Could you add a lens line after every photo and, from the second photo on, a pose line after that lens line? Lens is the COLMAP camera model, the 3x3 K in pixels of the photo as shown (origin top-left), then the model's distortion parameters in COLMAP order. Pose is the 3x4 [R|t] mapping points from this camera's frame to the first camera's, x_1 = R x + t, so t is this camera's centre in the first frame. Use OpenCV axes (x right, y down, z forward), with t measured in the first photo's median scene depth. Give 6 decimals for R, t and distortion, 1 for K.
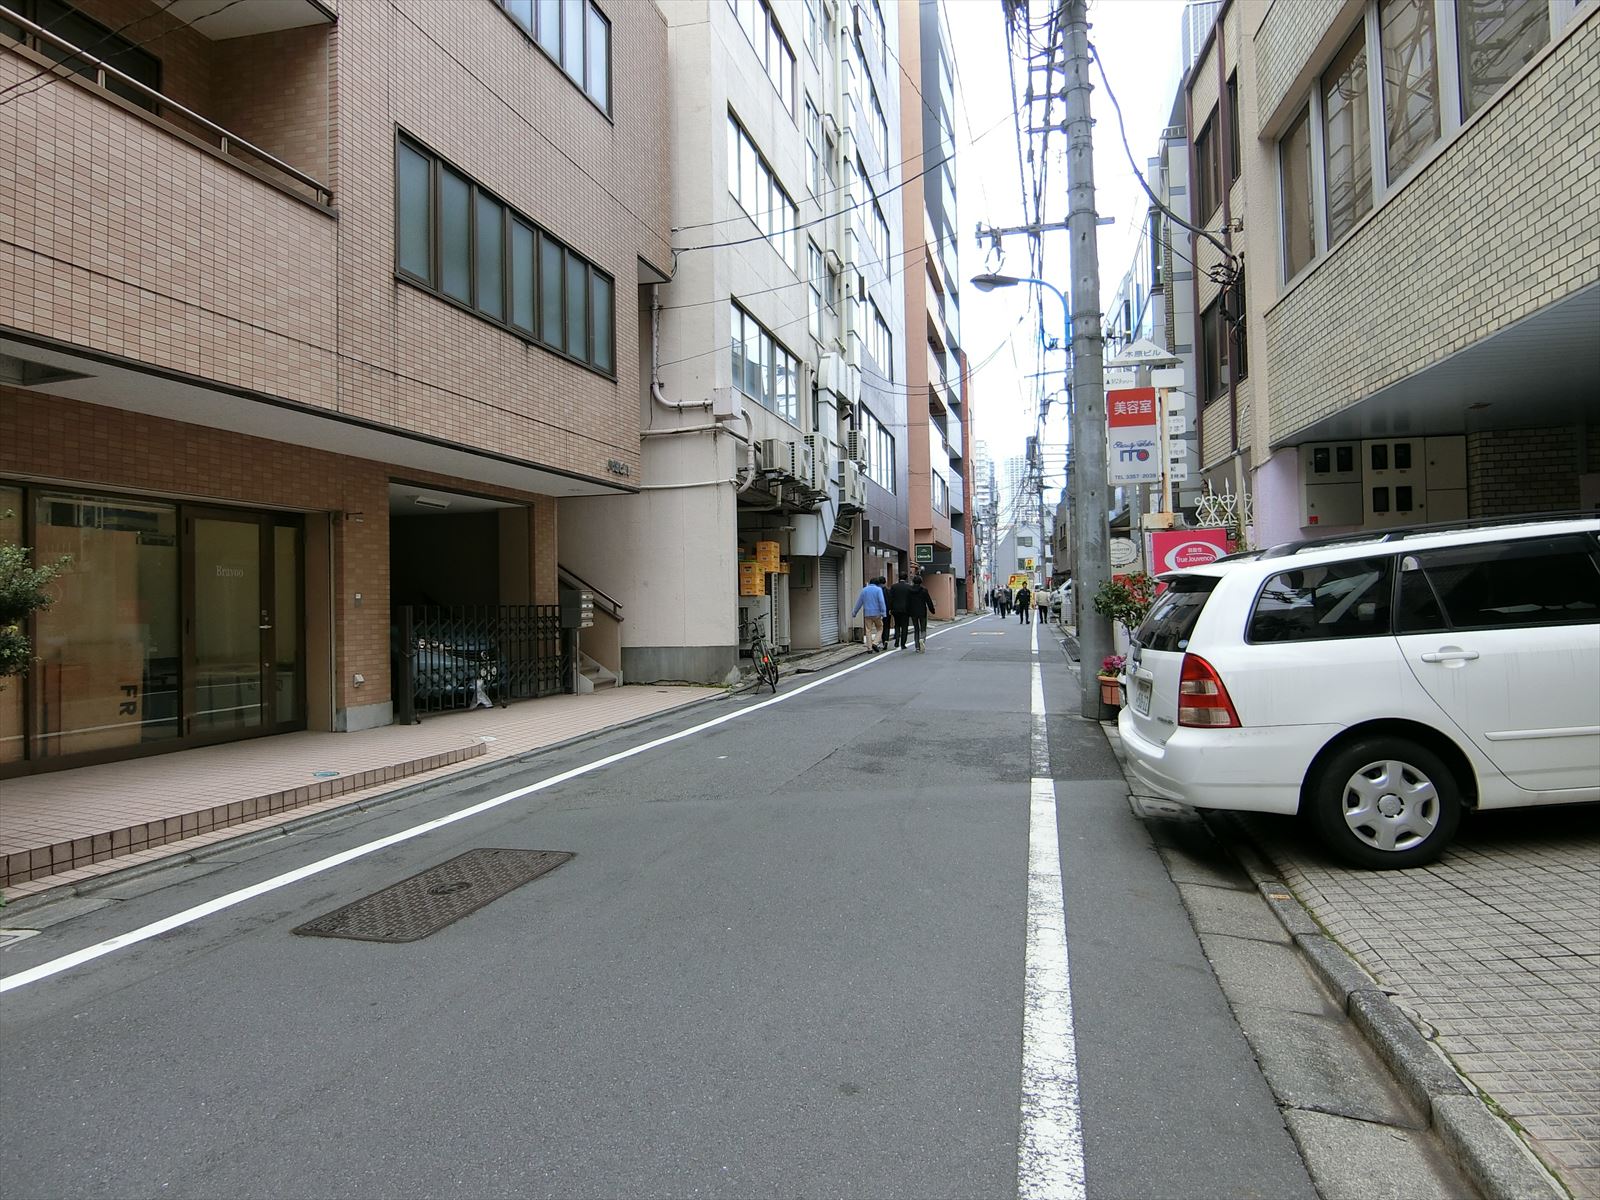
lens RADIAL K [[885.3, 0, 799.6], [0, 885.3, 593.7], [0, 0, 1]] dist [-0.000824, -0.016030]
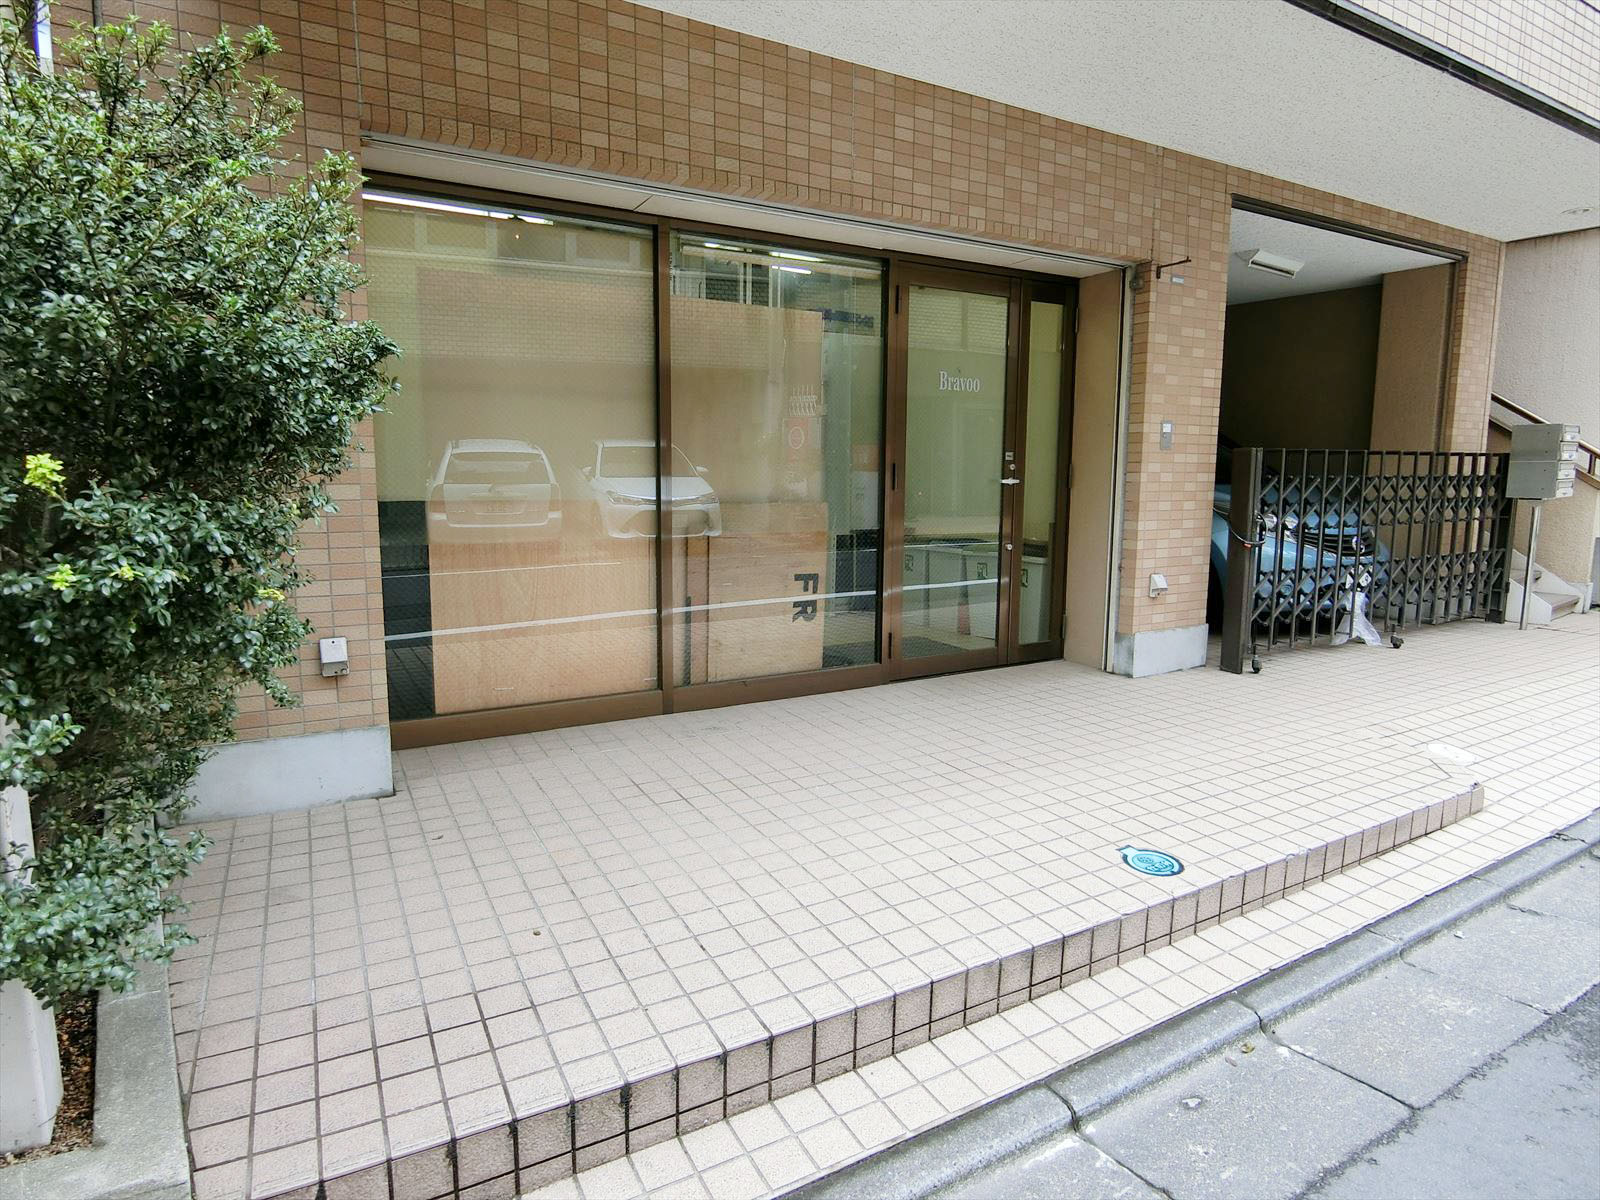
lens RADIAL K [[873.4, 0, 805.2], [0, 873.4, 580.7], [0, 0, 1]] dist [0.001080, 0.000113]
pose [[0.733209, 0.106959, -0.671539, -0.297911], [-0.006787, 0.988654, 0.150057, 0.016439], [0.679970, -0.105465, 0.725616, 0.464307]]
